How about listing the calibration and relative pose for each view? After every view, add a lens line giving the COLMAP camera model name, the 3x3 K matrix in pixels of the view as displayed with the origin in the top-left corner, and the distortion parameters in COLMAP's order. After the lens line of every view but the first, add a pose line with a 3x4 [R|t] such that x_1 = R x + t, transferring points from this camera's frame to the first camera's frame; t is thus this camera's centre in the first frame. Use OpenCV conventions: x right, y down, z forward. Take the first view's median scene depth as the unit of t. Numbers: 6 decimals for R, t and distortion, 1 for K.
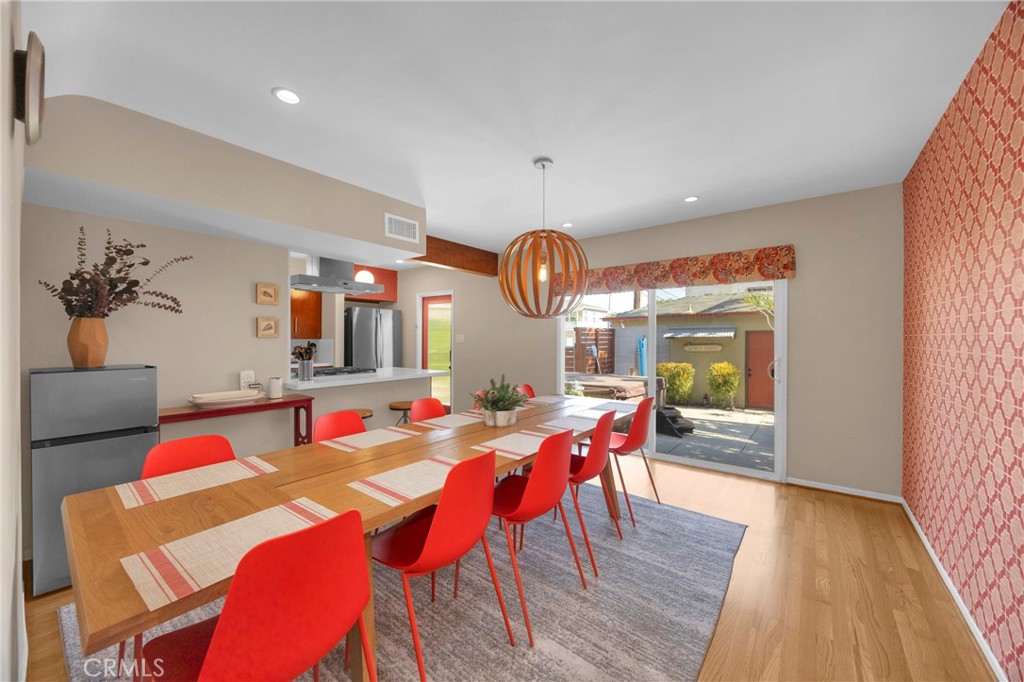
lens RADIAL K [[393.1, 0, 512.0], [0, 393.1, 341.0], [0, 0, 1]] dist [0.000534, 0.000078]
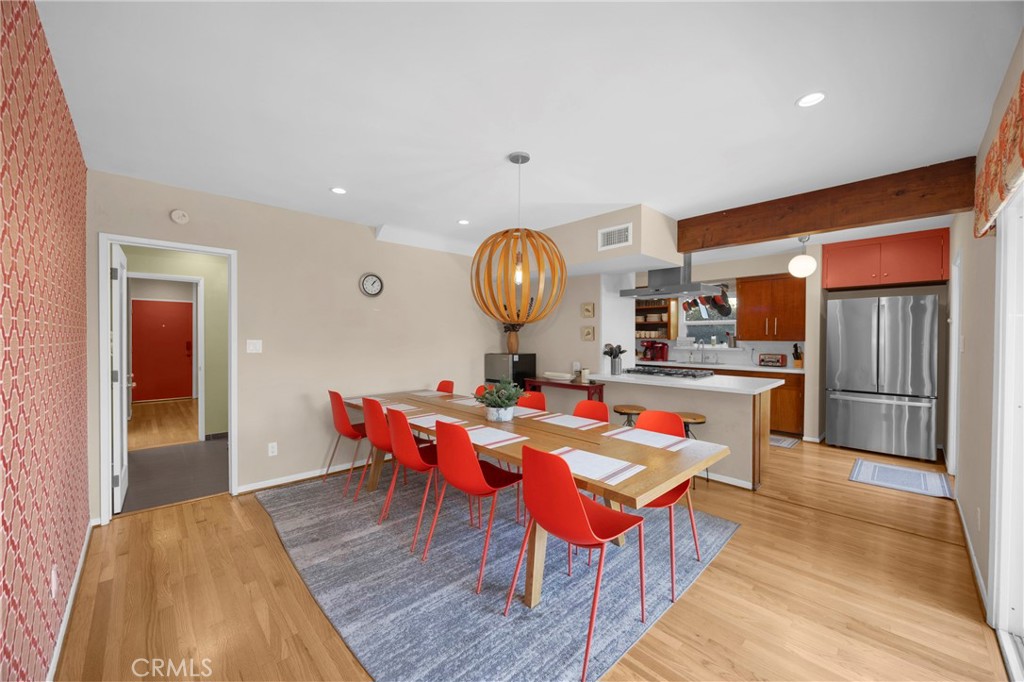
lens RADIAL K [[389.1, 0, 508.9], [0, 389.1, 341.6], [0, 0, 1]] dist [-0.000671, 0.000097]
pose [[-0.161554, 0.012156, -0.986789, 1.089936], [-0.006437, 0.999890, 0.013371, -0.028171], [0.986843, 0.008512, -0.161457, 1.229758]]
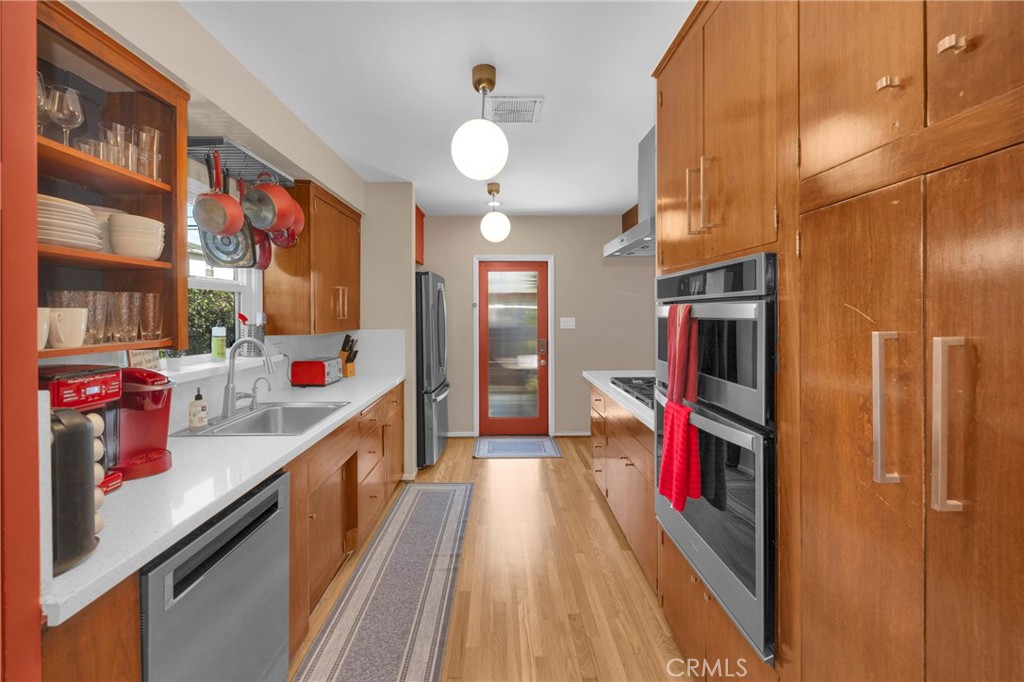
lens RADIAL K [[416.3, 0, 510.1], [0, 416.3, 312.6], [0, 0, 1]] dist [-0.000097, 0.000039]
pose [[0.783017, -0.005112, 0.621979, -1.727534], [0.007570, 0.999970, -0.001312, -0.061079], [-0.621954, 0.005735, 0.783033, 1.108334]]
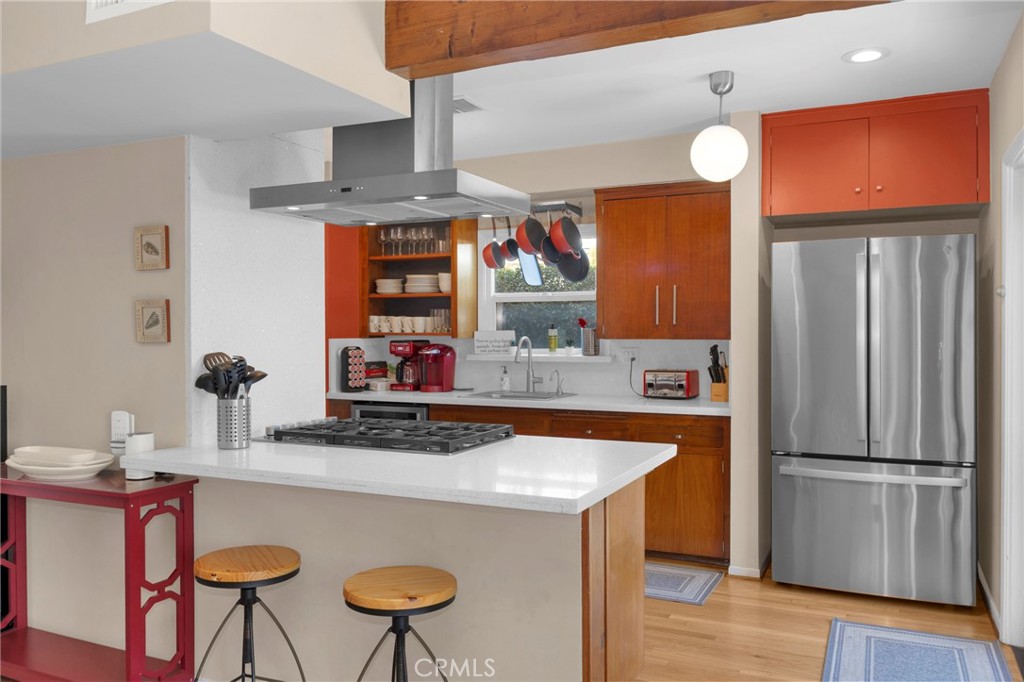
lens RADIAL K [[806.8, 0, 512.0], [0, 806.8, 341.0], [0, 0, 1]] dist [-0.005235, -0.004801]
pose [[0.201674, 0.011506, -0.979385, 0.494184], [-0.001599, 0.999934, 0.011418, -0.029163], [0.979451, -0.000737, 0.201679, 1.589454]]
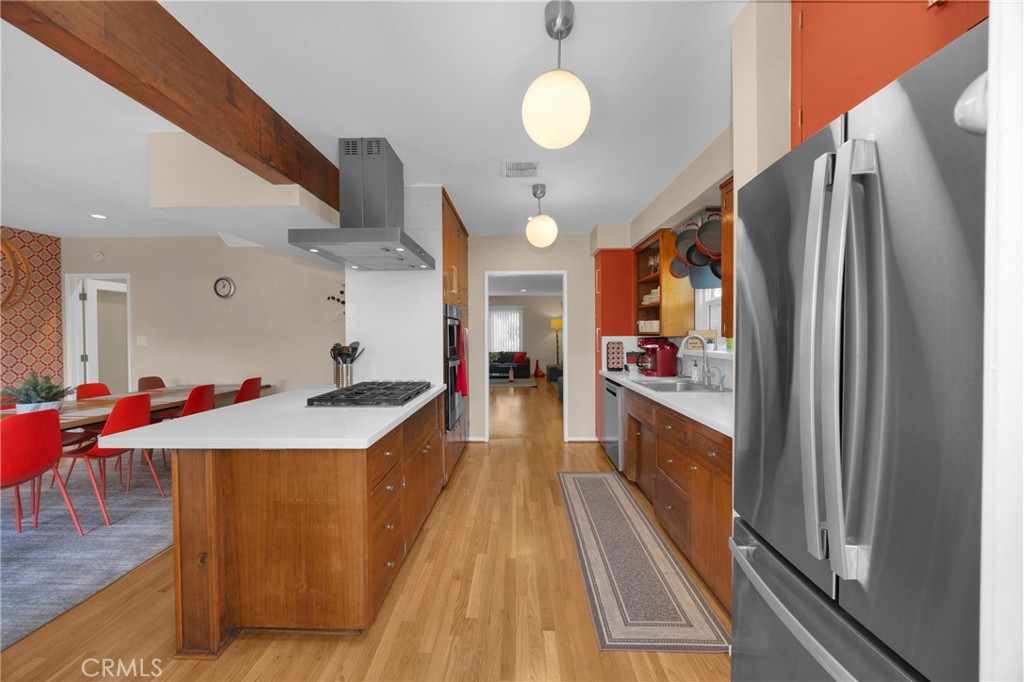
lens RADIAL K [[389.1, 0, 508.9], [0, 389.1, 341.6], [0, 0, 1]] dist [-0.000671, 0.000097]
pose [[-0.812486, 0.013076, -0.582834, -0.471831], [0.001498, 0.999792, 0.020342, -0.021072], [0.582979, 0.015655, -0.812336, 2.695196]]
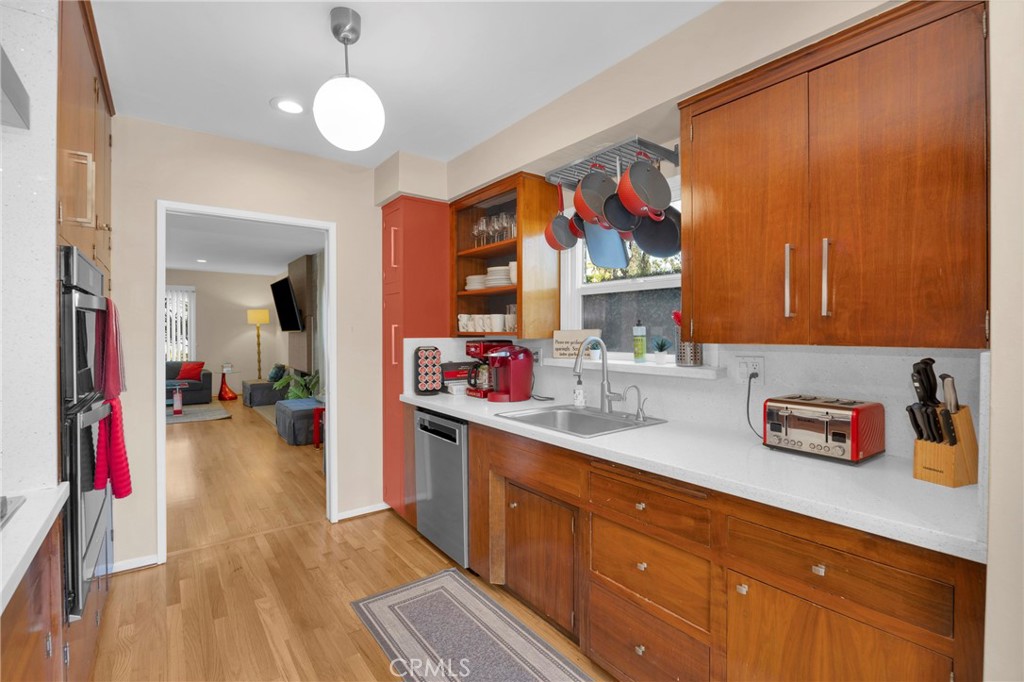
lens RADIAL K [[463.4, 0, 510.8], [0, 463.4, 334.9], [0, 0, 1]] dist [-0.015676, 0.000086]
pose [[-0.272815, 0.003688, -0.962059, -0.693412], [-0.004663, 0.999976, 0.005156, -0.025175], [0.962055, 0.005893, -0.272792, 2.153529]]
